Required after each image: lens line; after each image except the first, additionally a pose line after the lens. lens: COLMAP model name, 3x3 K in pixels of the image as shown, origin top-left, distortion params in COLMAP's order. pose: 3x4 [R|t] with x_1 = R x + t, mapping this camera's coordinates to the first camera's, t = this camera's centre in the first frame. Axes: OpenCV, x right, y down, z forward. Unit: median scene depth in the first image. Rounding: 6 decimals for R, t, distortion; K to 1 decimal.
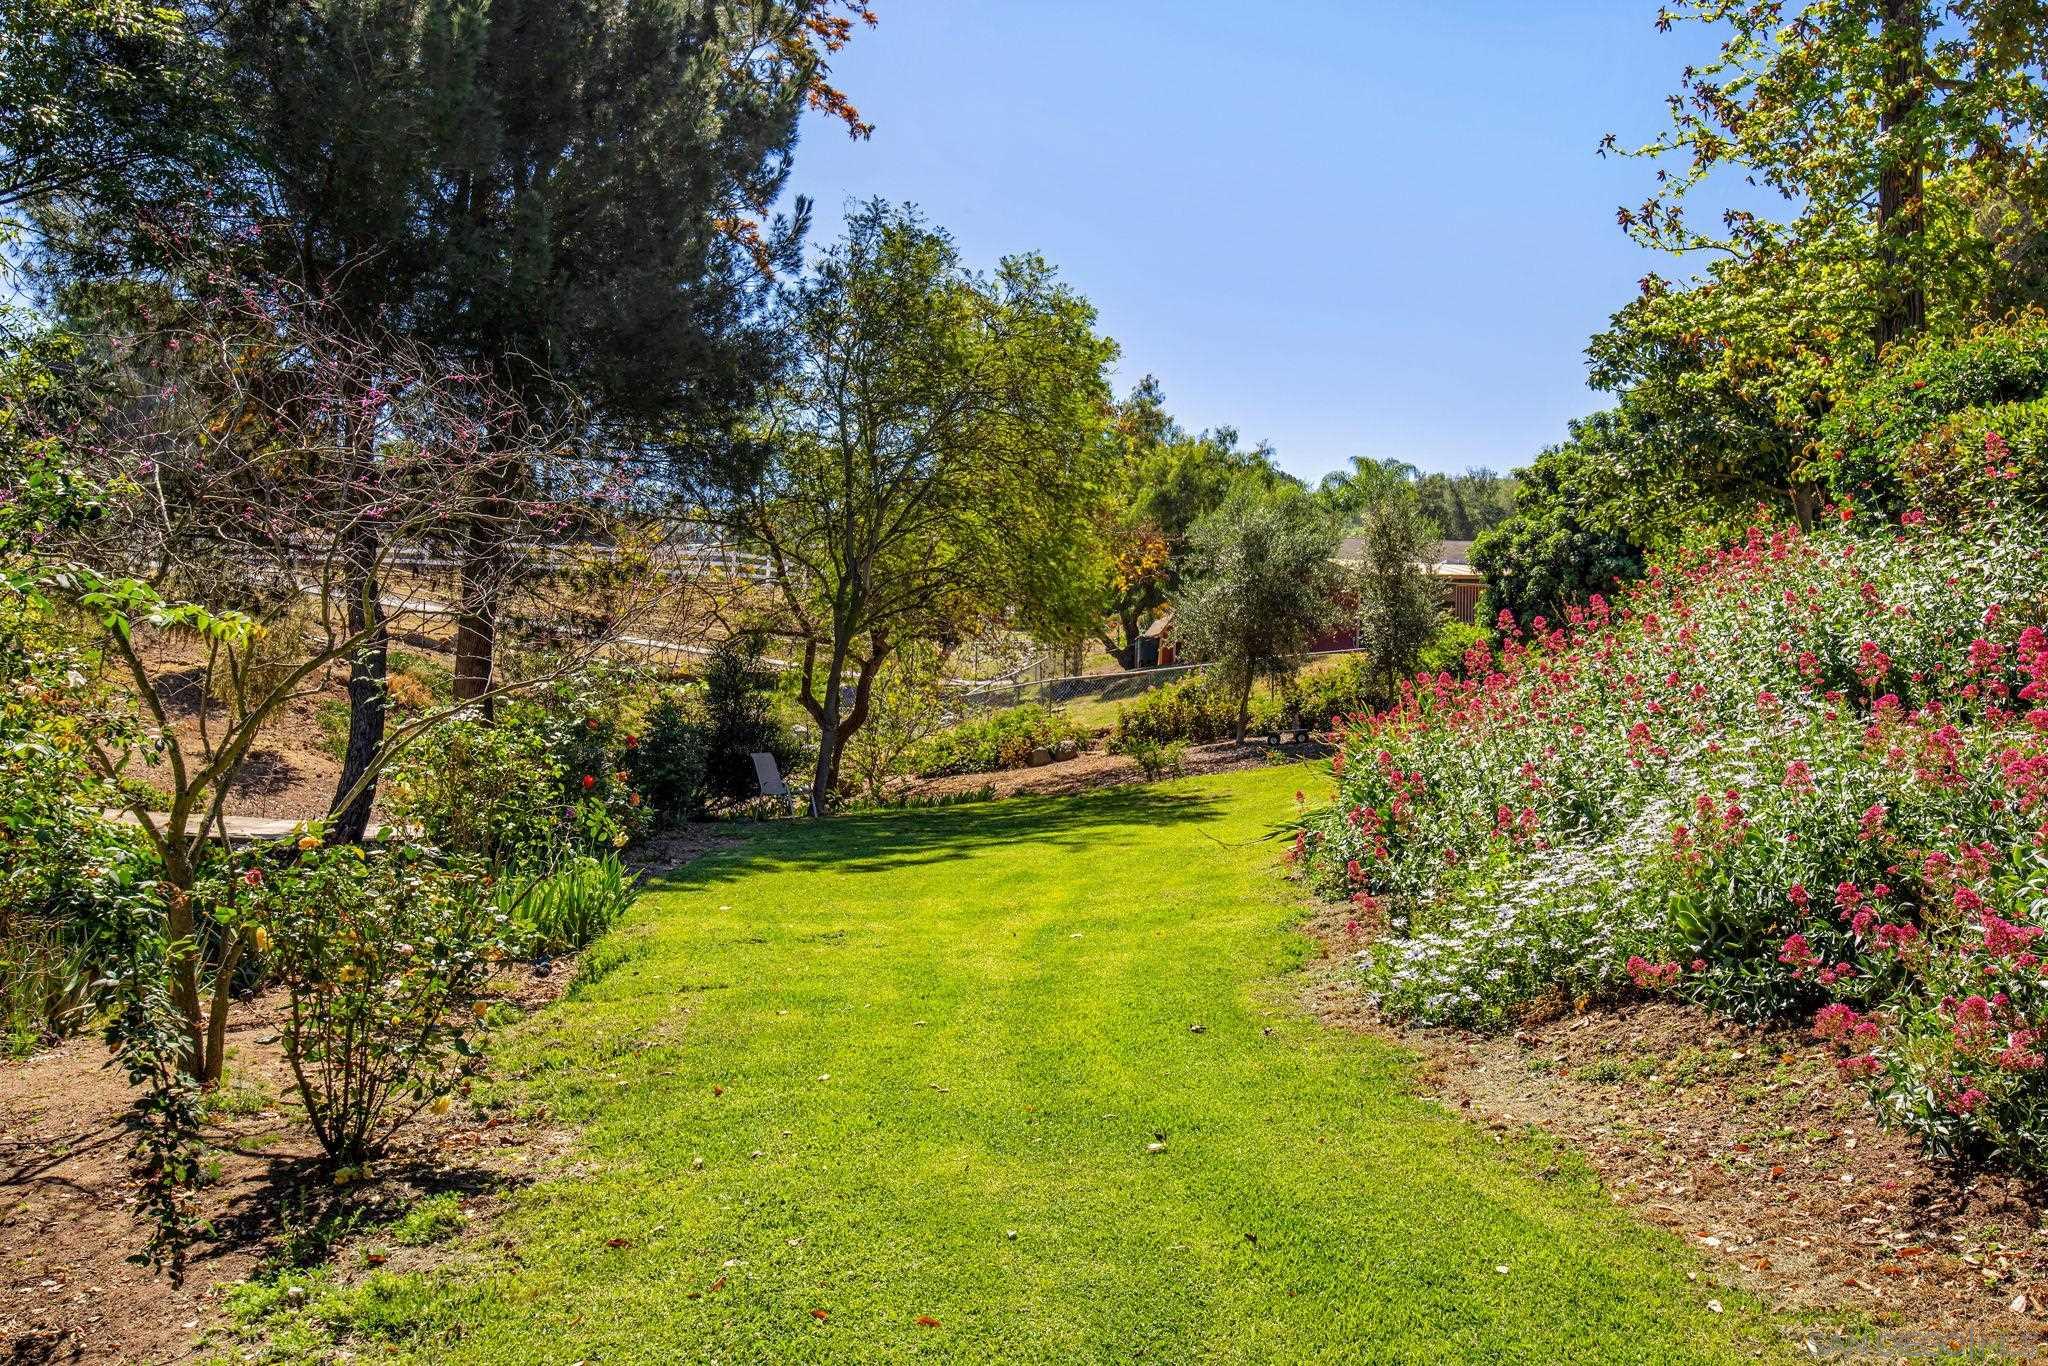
lens RADIAL K [[1944.6, 0, 1026.7], [0, 1944.6, 681.2], [0, 0, 1]] dist [-0.016731, 0.000961]
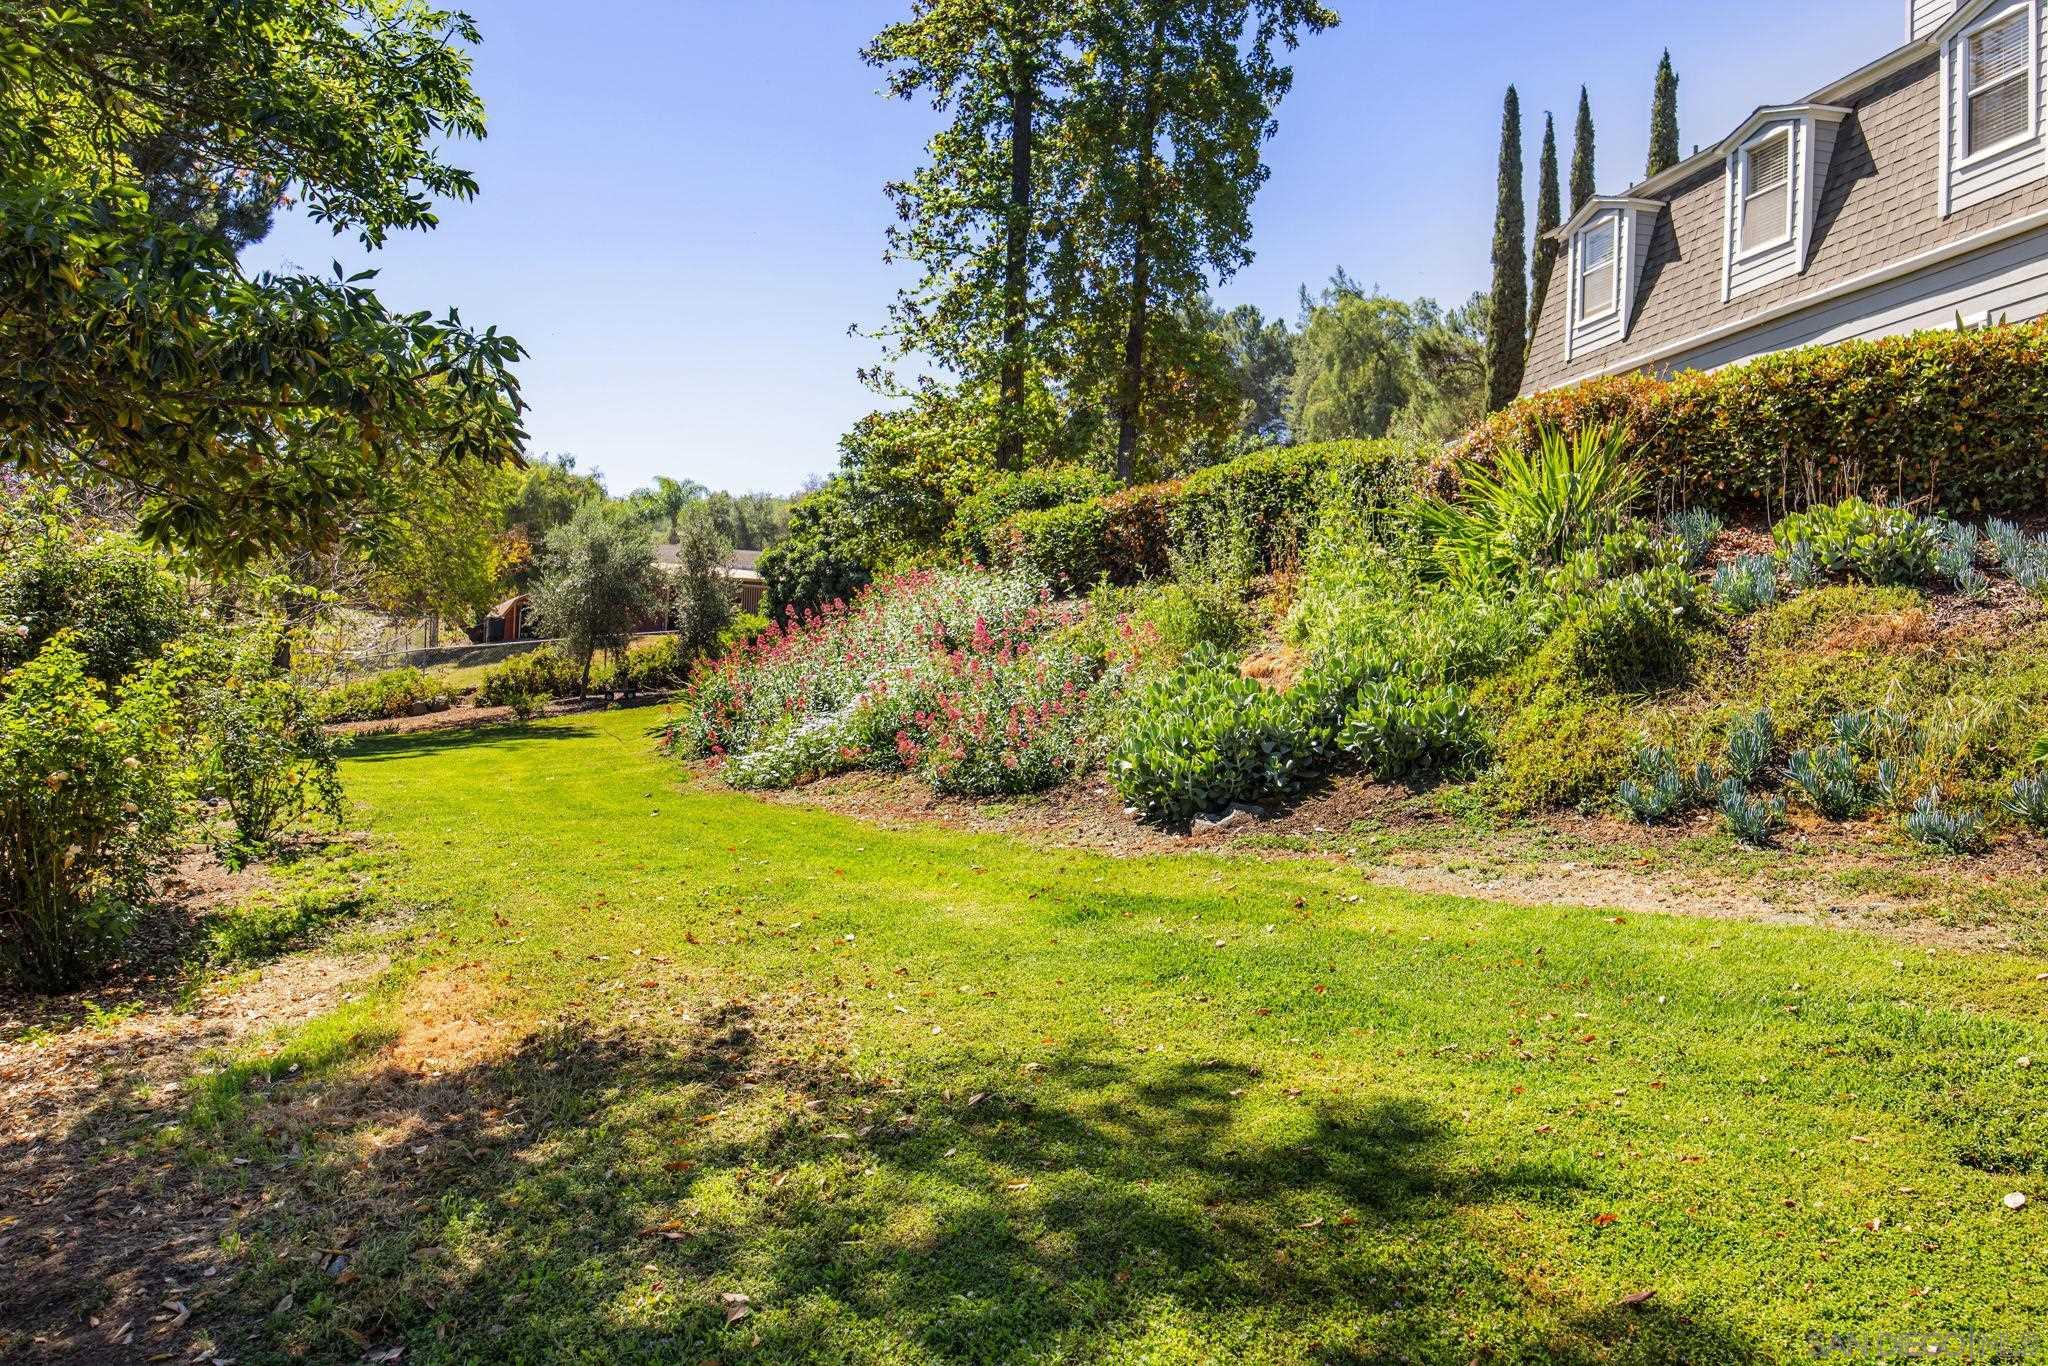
lens RADIAL K [[1944.6, 0, 1021.8], [0, 1944.6, 686.6], [0, 0, 1]] dist [-0.016731, 0.000961]
pose [[0.931172, 0.021681, 0.363934, -0.101777], [-0.023813, 0.999715, 0.001371, 0.015573], [-0.363801, -0.009943, 0.931424, -0.373685]]
